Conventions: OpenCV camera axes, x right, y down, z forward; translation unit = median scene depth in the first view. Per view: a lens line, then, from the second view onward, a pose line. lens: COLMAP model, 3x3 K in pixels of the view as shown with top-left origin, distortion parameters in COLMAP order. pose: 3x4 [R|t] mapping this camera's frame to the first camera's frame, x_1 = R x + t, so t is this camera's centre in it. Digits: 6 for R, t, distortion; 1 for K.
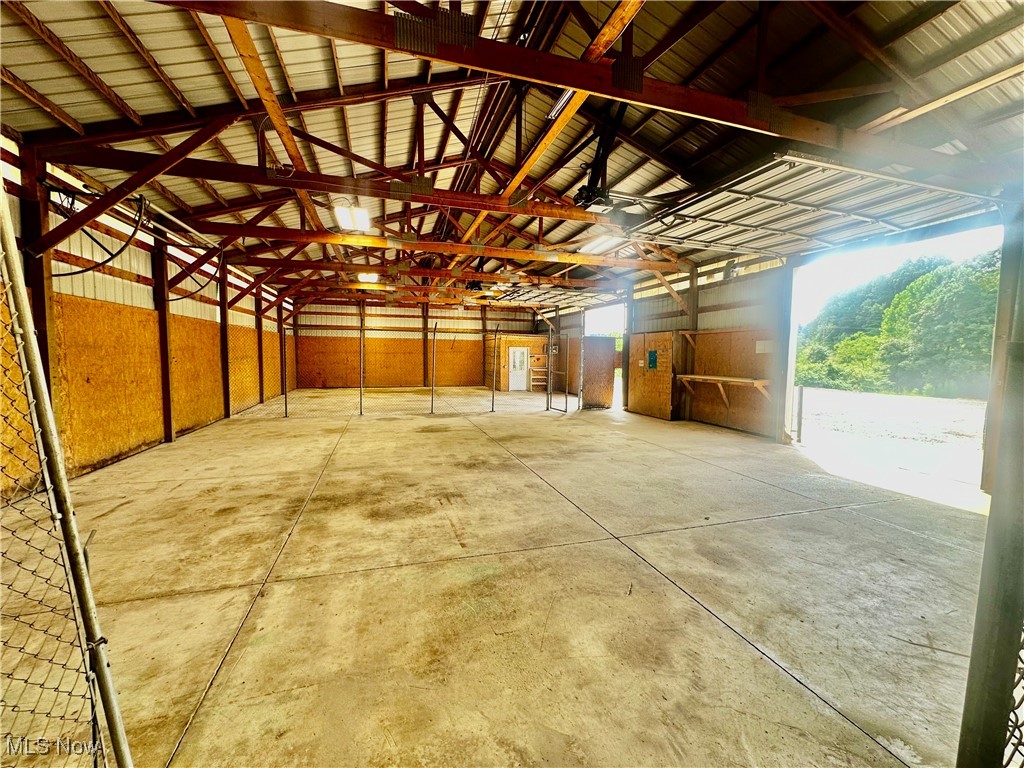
lens RADIAL K [[408.6, 0, 513.4], [0, 408.6, 382.7], [0, 0, 1]] dist [-0.004719, 0.001188]
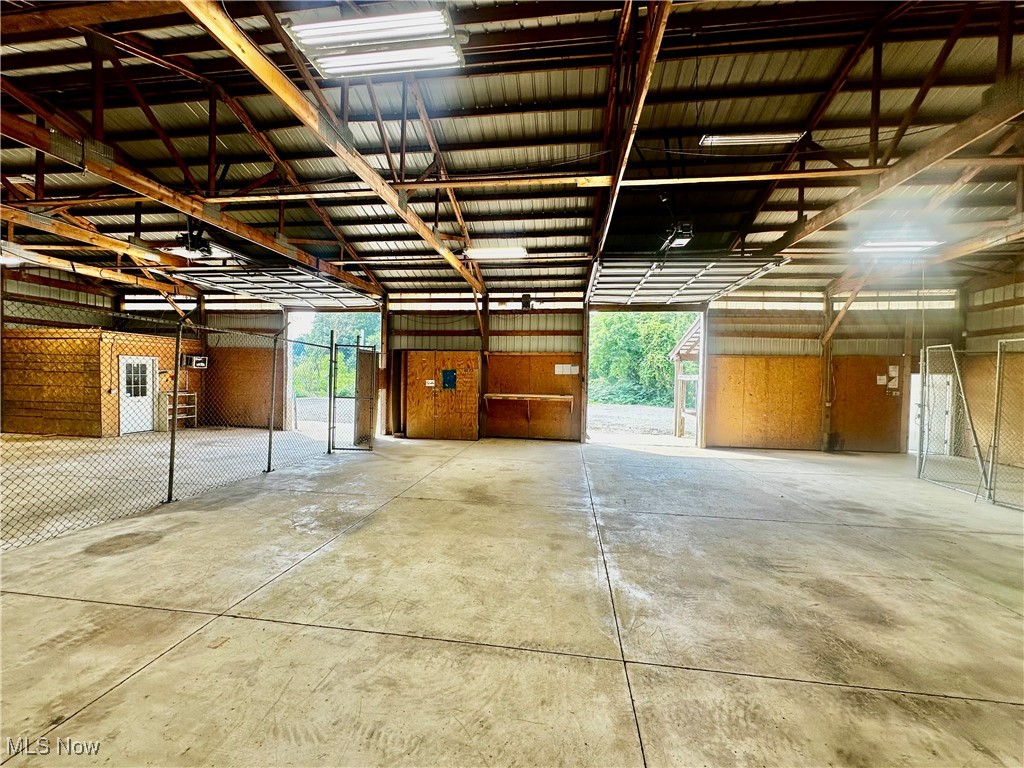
lens RADIAL K [[408.6, 0, 513.5], [0, 408.6, 382.7], [0, 0, 1]] dist [-0.004719, 0.001188]
pose [[0.422220, -0.016055, 0.906351, -0.922241], [0.046934, 0.998889, -0.004170, -0.076068], [-0.905277, 0.044299, 0.422505, 0.949606]]
